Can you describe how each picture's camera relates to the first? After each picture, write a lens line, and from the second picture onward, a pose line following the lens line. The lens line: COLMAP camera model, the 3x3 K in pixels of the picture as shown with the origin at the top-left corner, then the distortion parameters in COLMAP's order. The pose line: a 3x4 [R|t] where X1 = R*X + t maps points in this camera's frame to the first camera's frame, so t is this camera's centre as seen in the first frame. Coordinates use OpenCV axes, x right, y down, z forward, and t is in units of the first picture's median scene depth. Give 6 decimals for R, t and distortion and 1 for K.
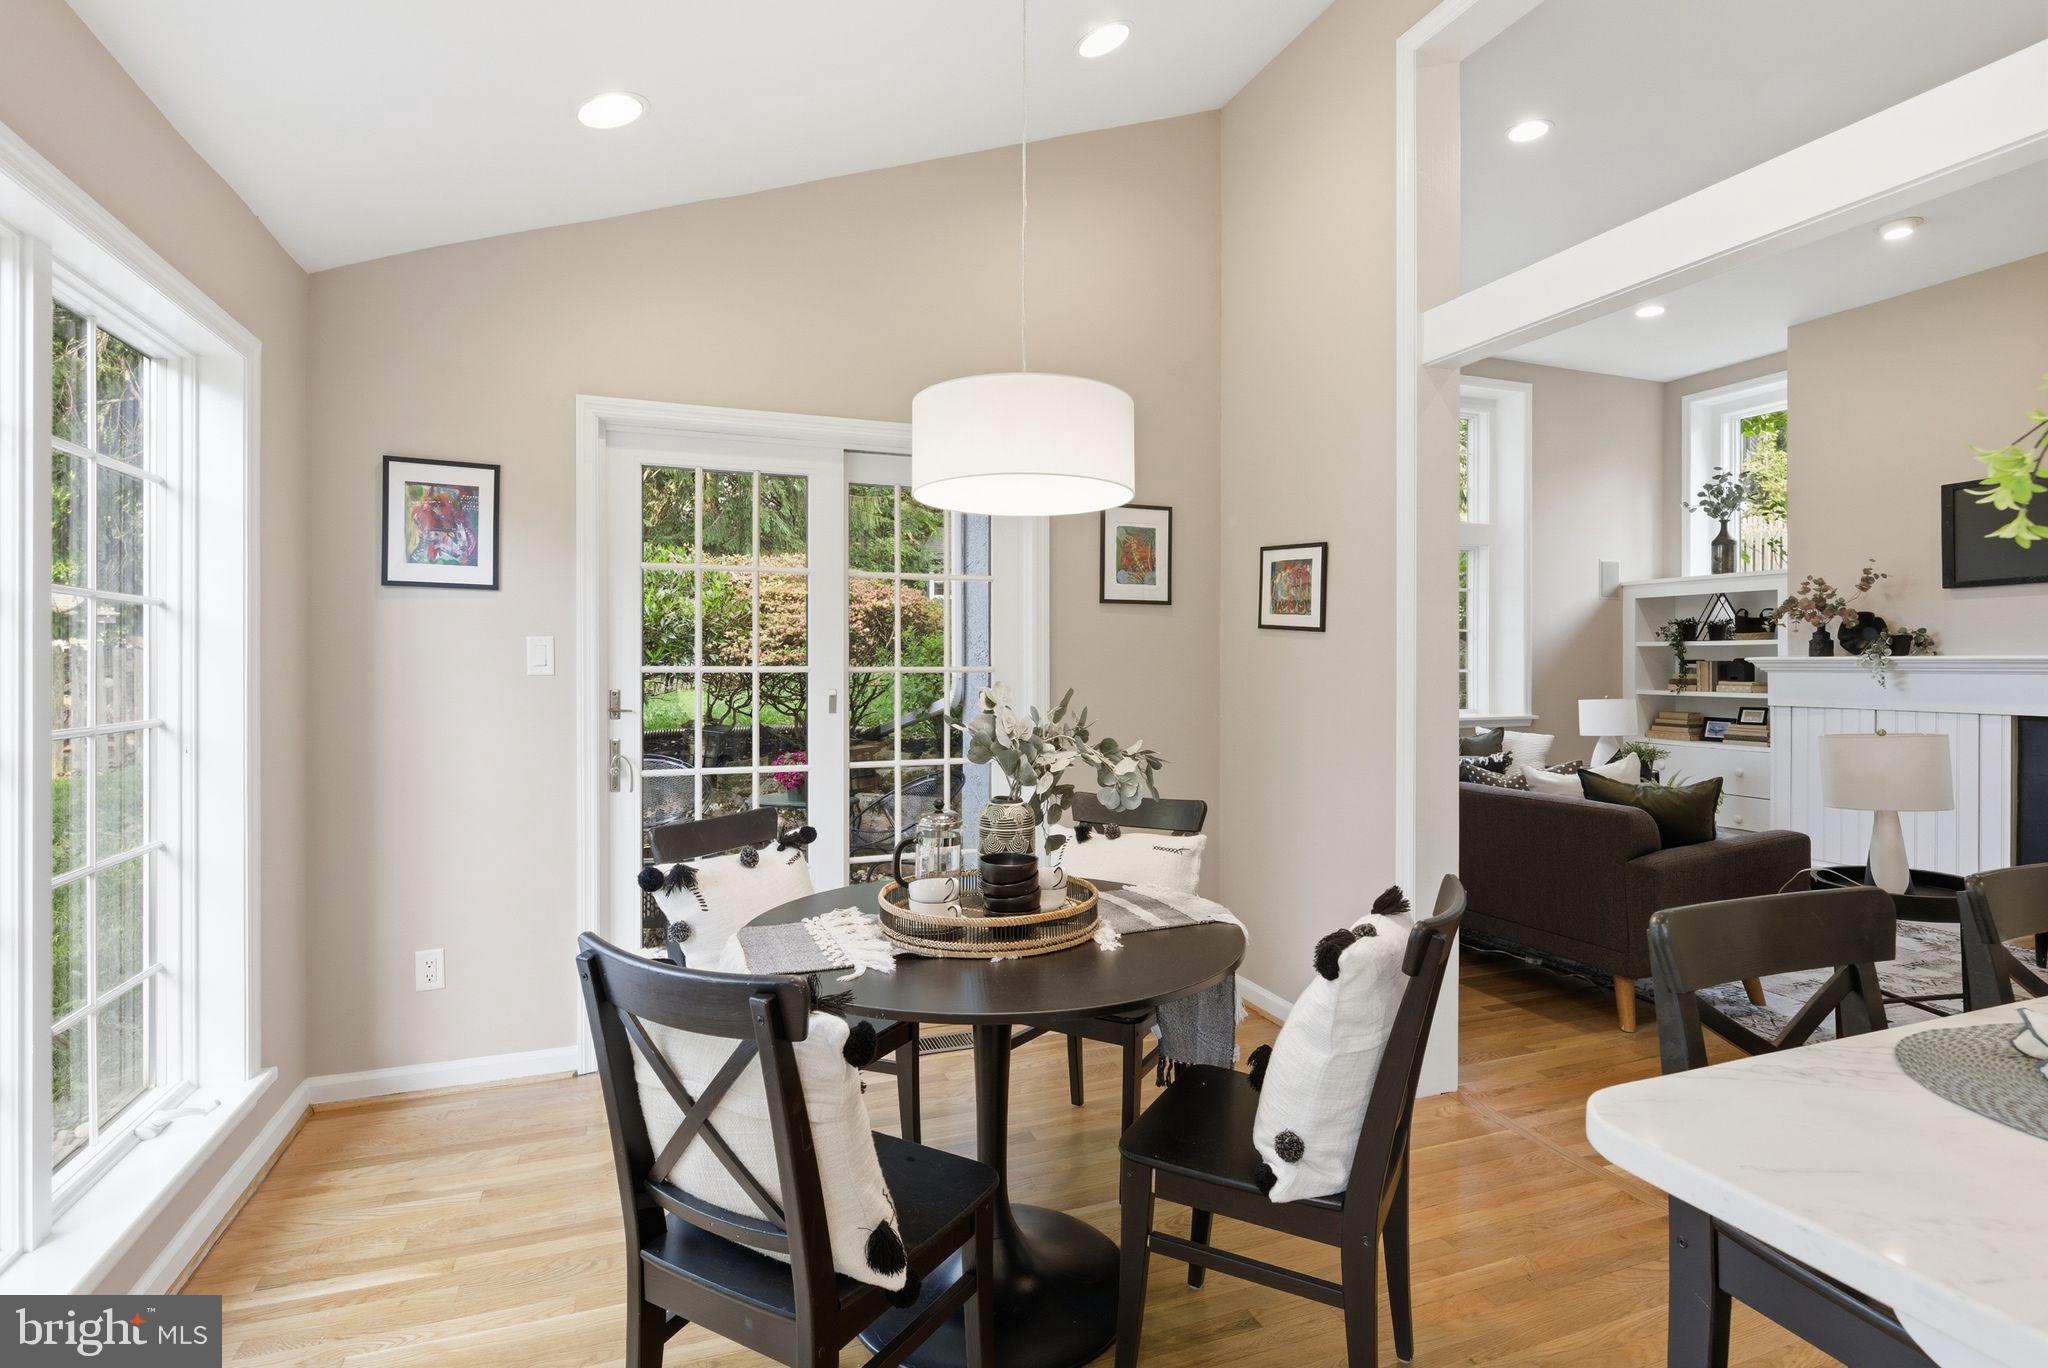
lens RADIAL K [[1021.6, 0, 1027.8], [0, 1021.6, 669.9], [0, 0, 1]] dist [-0.003394, -0.000805]
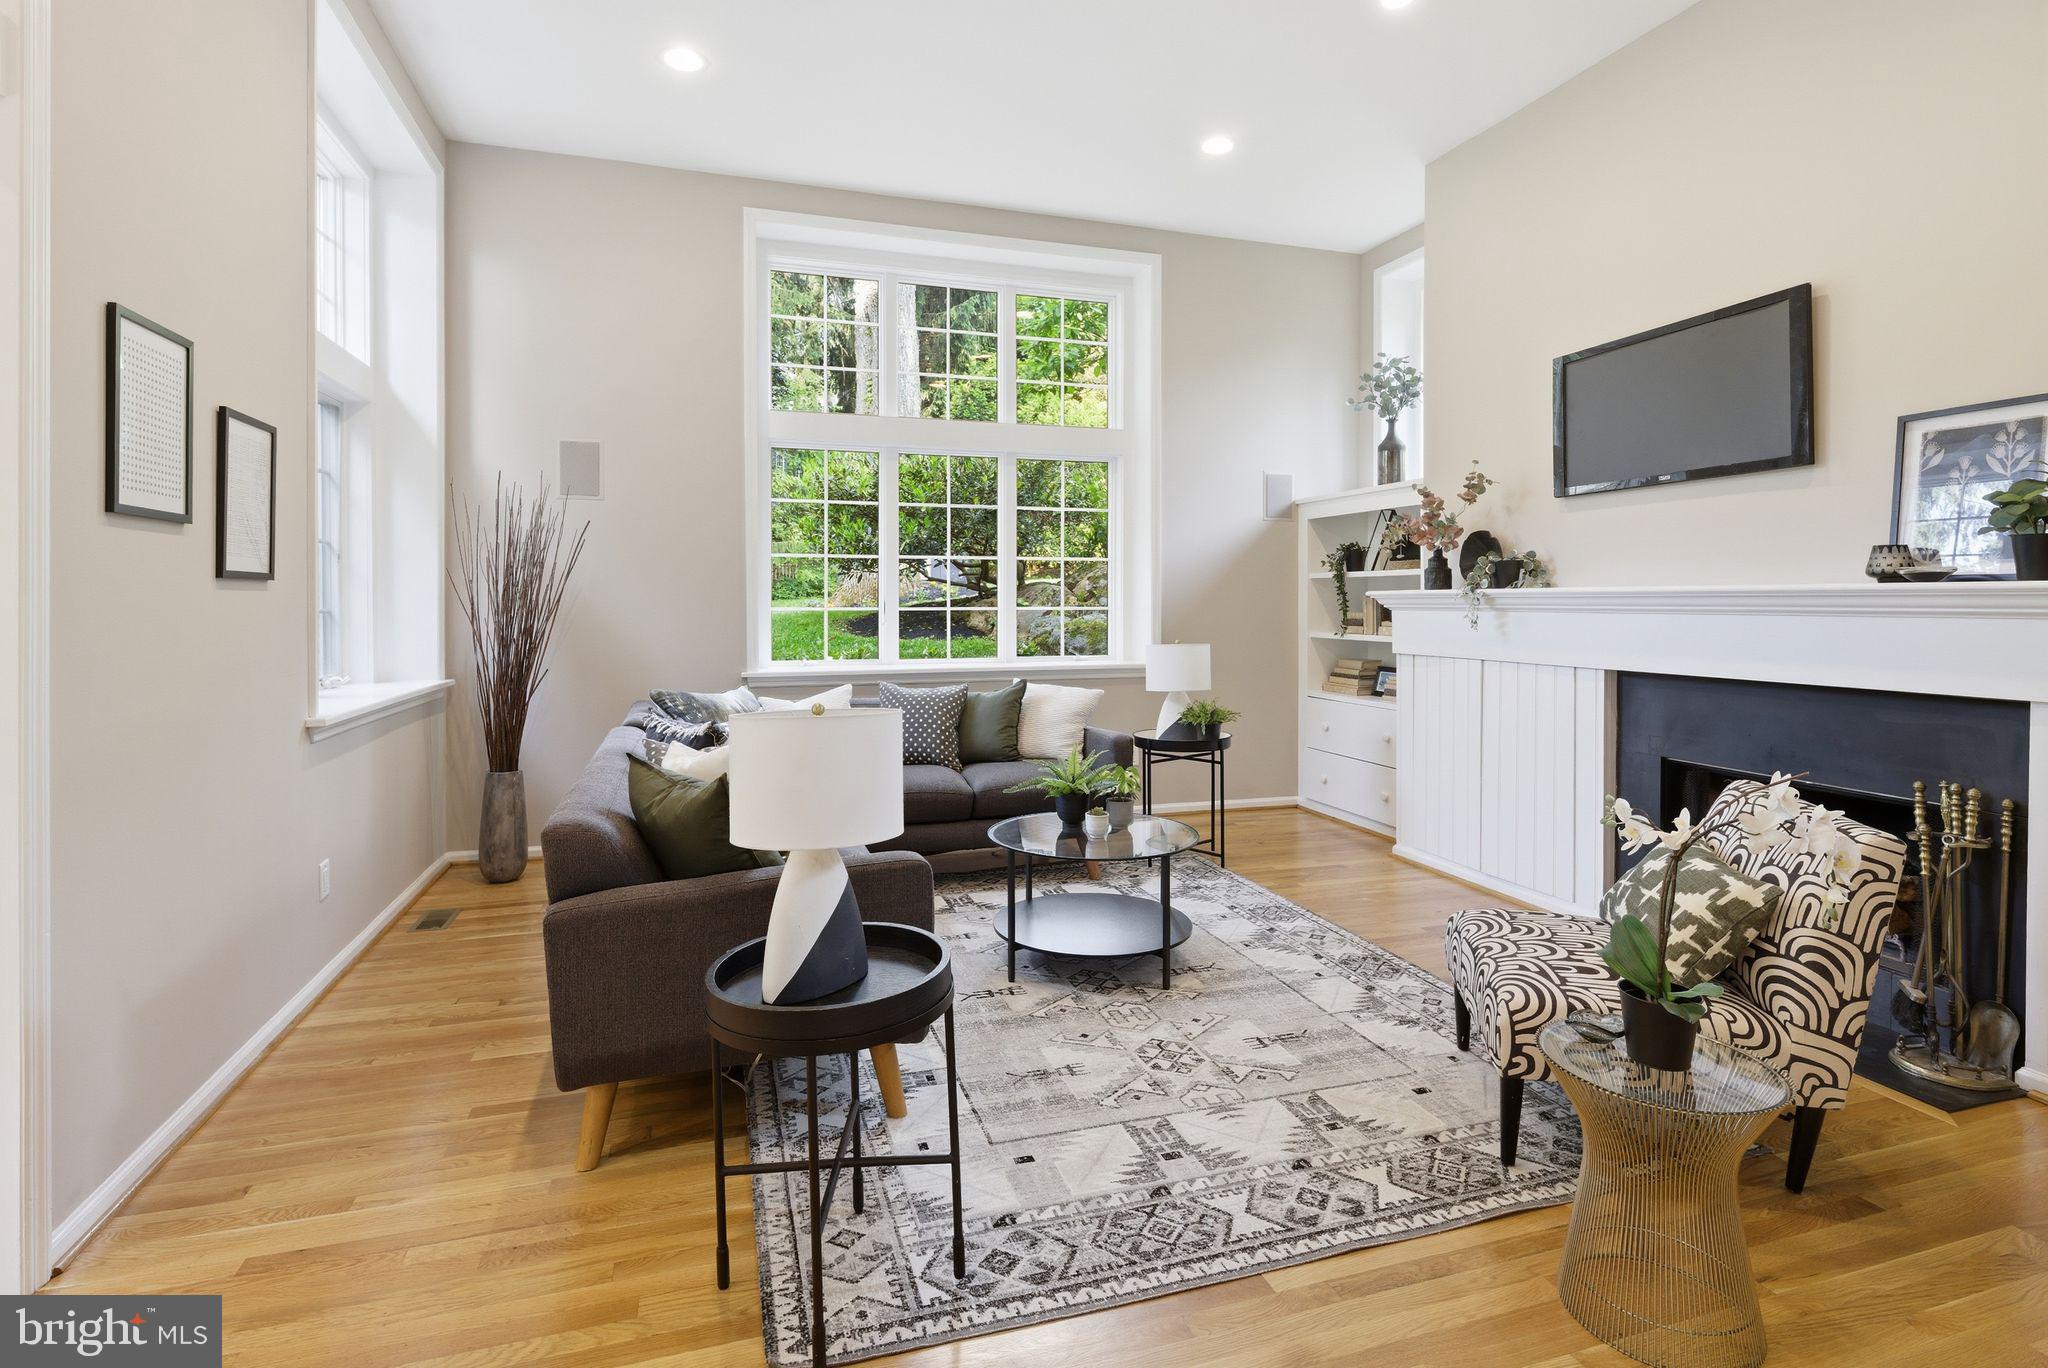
lens RADIAL K [[1021.6, 0, 1035.2], [0, 1021.6, 616.4], [0, 0, 1]] dist [-0.003394, -0.000805]
pose [[0.998613, 0.000893, -0.052635, 0.473228], [-0.000484, 0.999970, 0.007789, 0.001227], [0.052640, -0.007753, 0.998583, 0.198087]]
